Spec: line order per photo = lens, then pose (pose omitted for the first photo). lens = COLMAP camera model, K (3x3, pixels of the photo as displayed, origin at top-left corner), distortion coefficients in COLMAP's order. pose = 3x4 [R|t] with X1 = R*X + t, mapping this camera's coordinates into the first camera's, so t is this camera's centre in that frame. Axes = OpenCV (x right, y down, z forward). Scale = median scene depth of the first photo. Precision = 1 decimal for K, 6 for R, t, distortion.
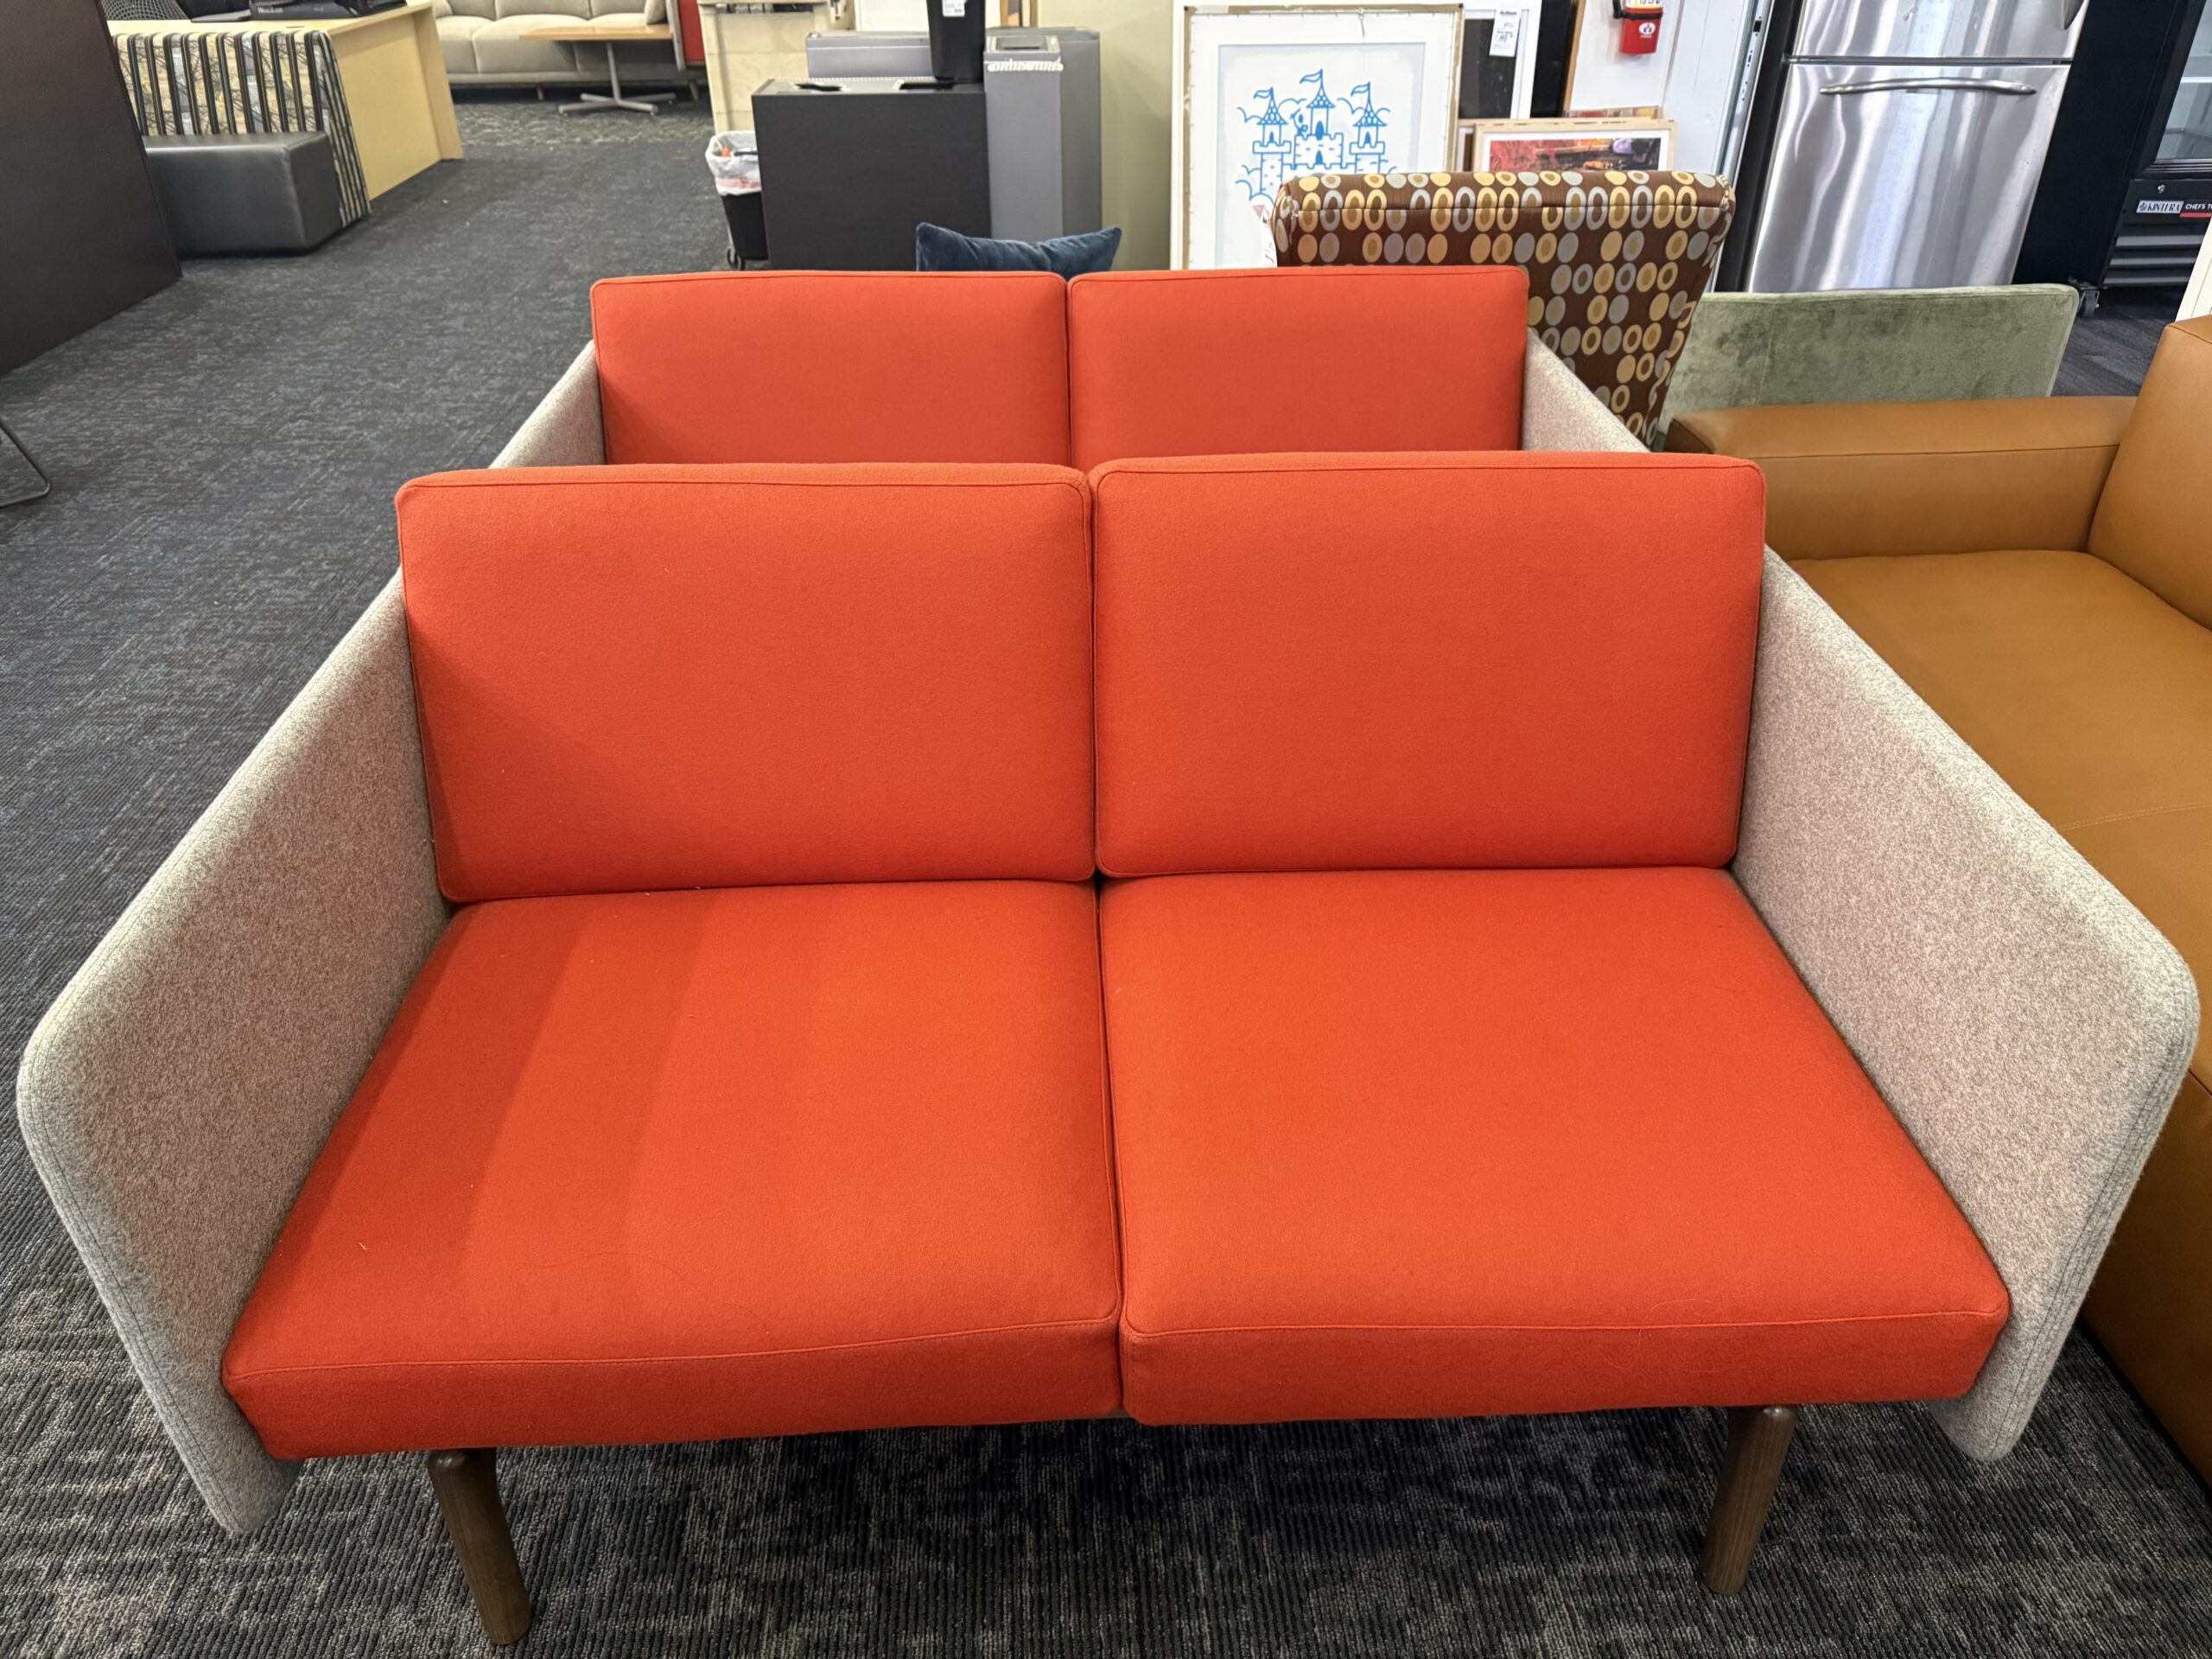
lens RADIAL K [[1553.0, 0, 1105.0], [0, 1553.0, 829.7], [0, 0, 1]] dist [-0.007969, -0.000440]
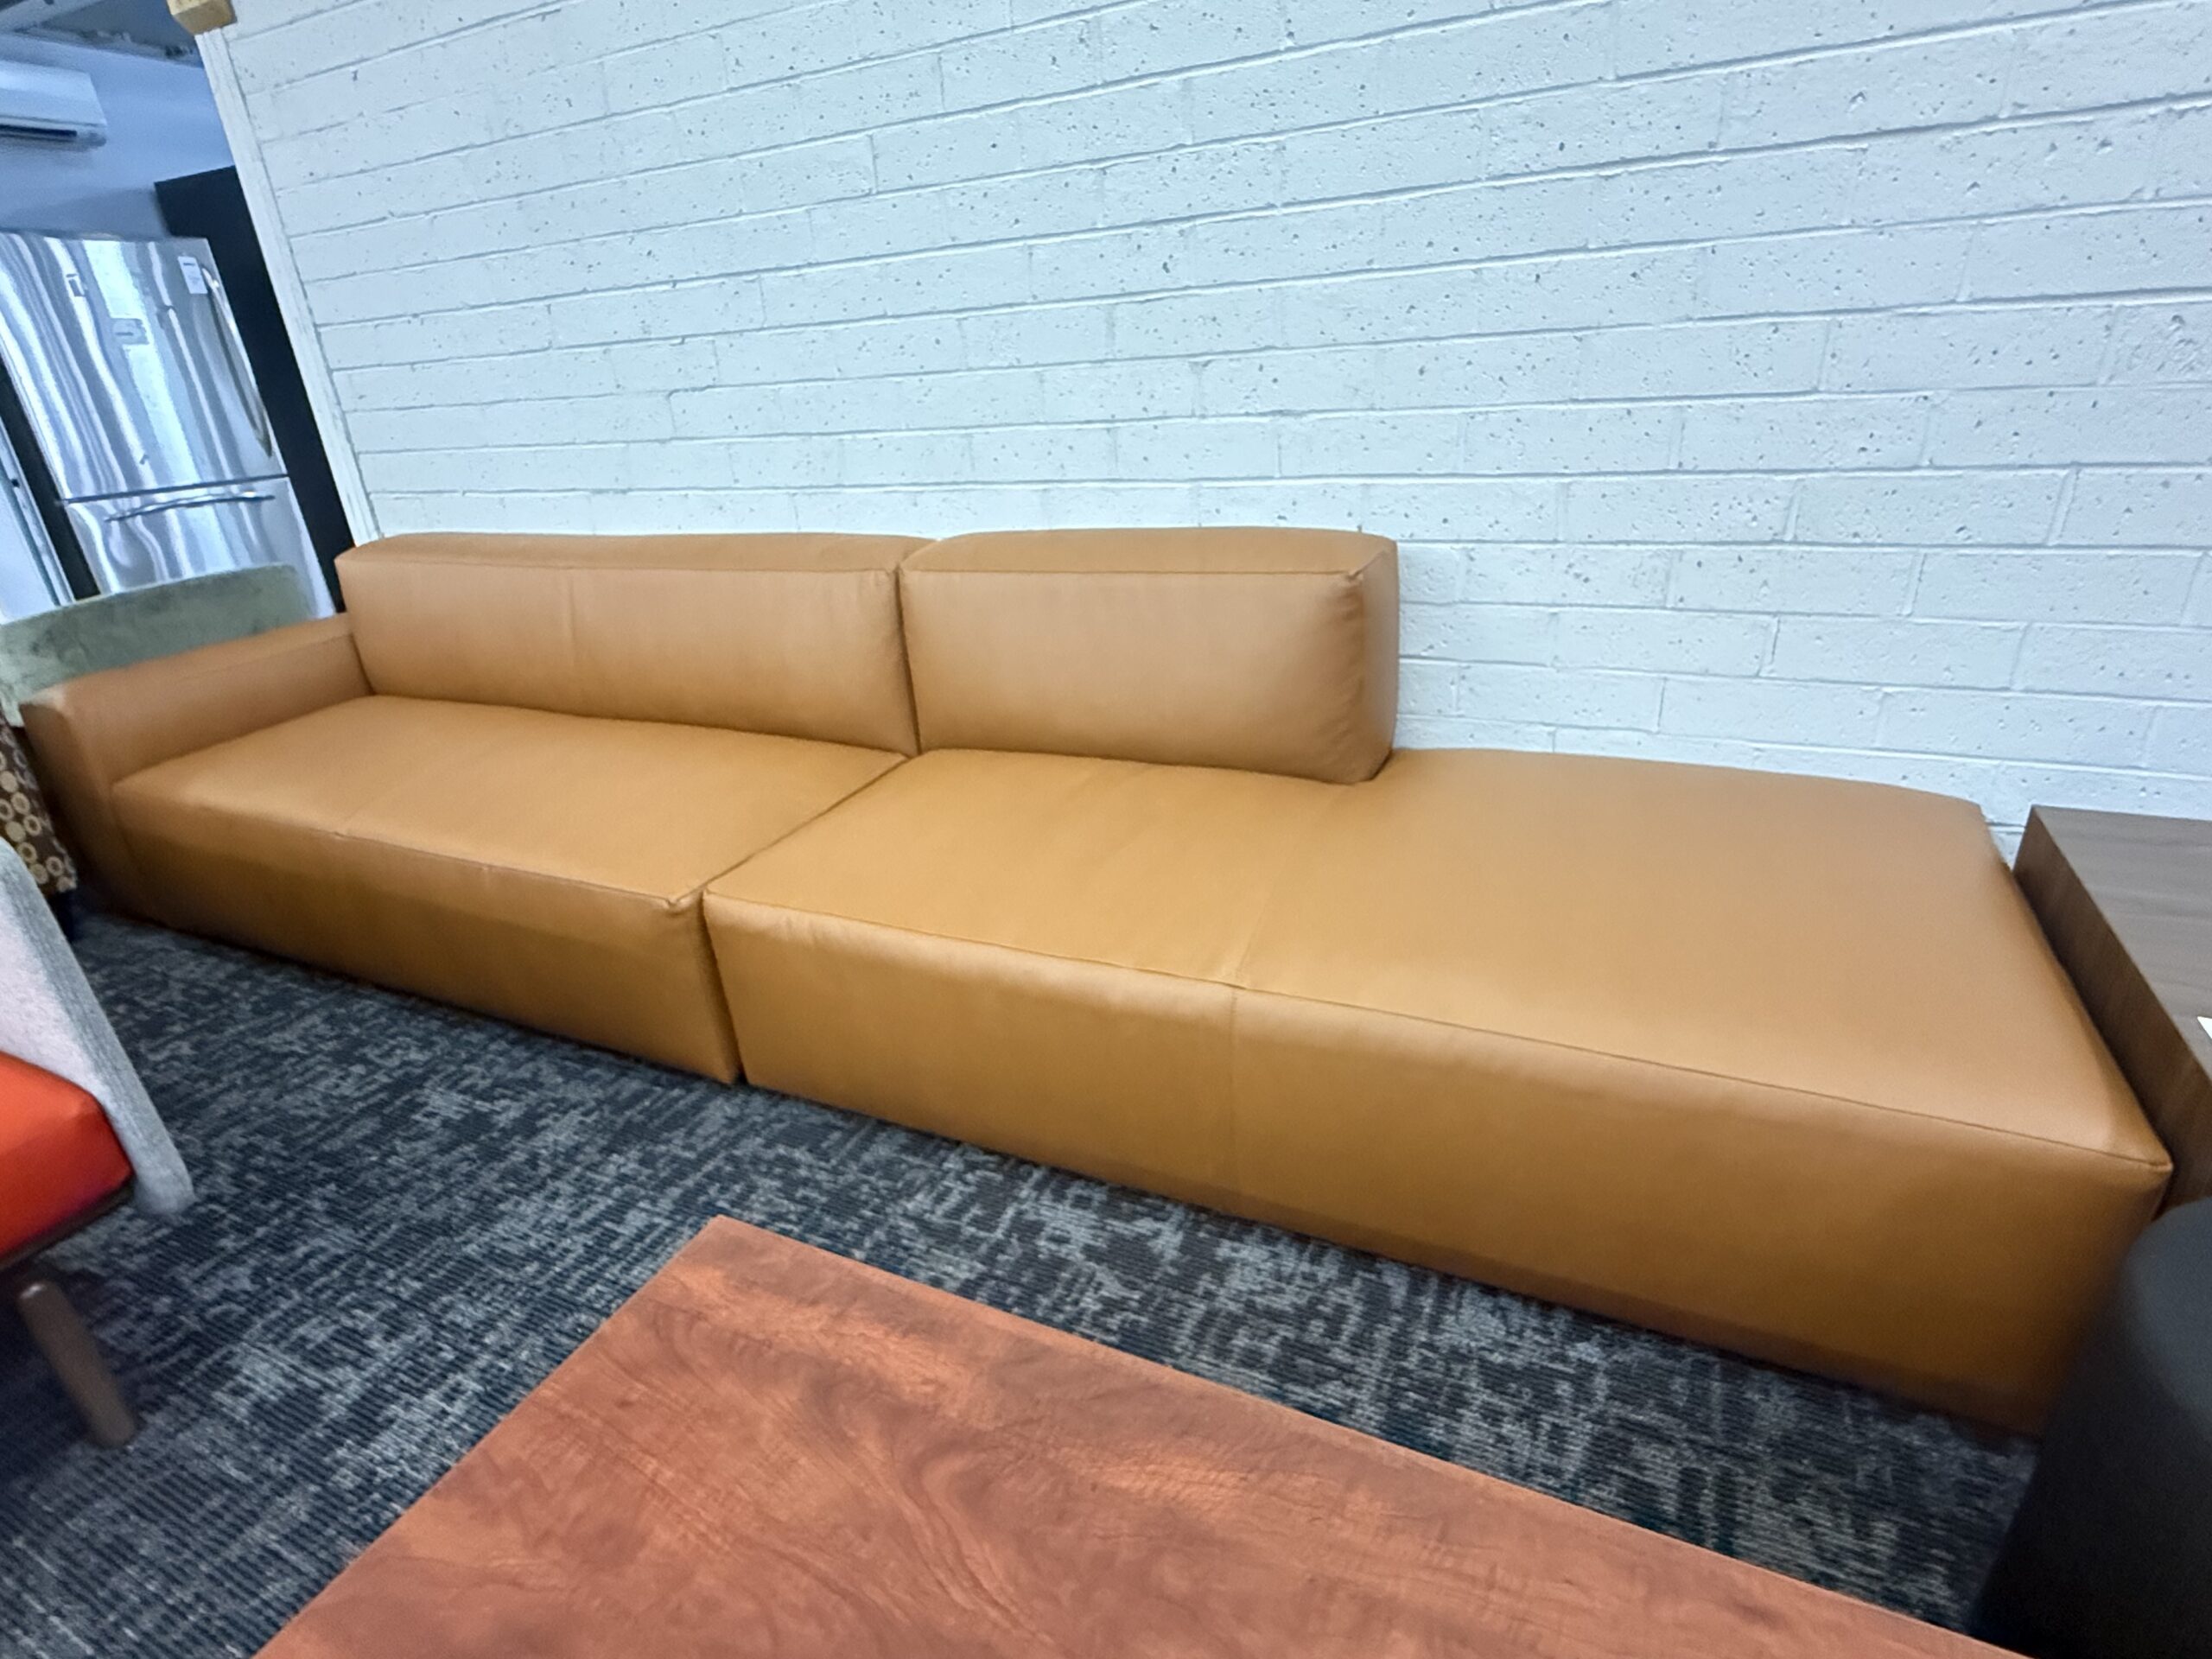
lens RADIAL K [[1097.8, 0, 1102.3], [0, 1097.8, 821.5], [0, 0, 1]] dist [-0.002148, -0.000577]
pose [[0.478654, -0.384794, 0.789192, 0.056677], [0.522915, 0.846982, 0.095817, 0.382771], [-0.705302, 0.366817, 0.606625, -0.337387]]
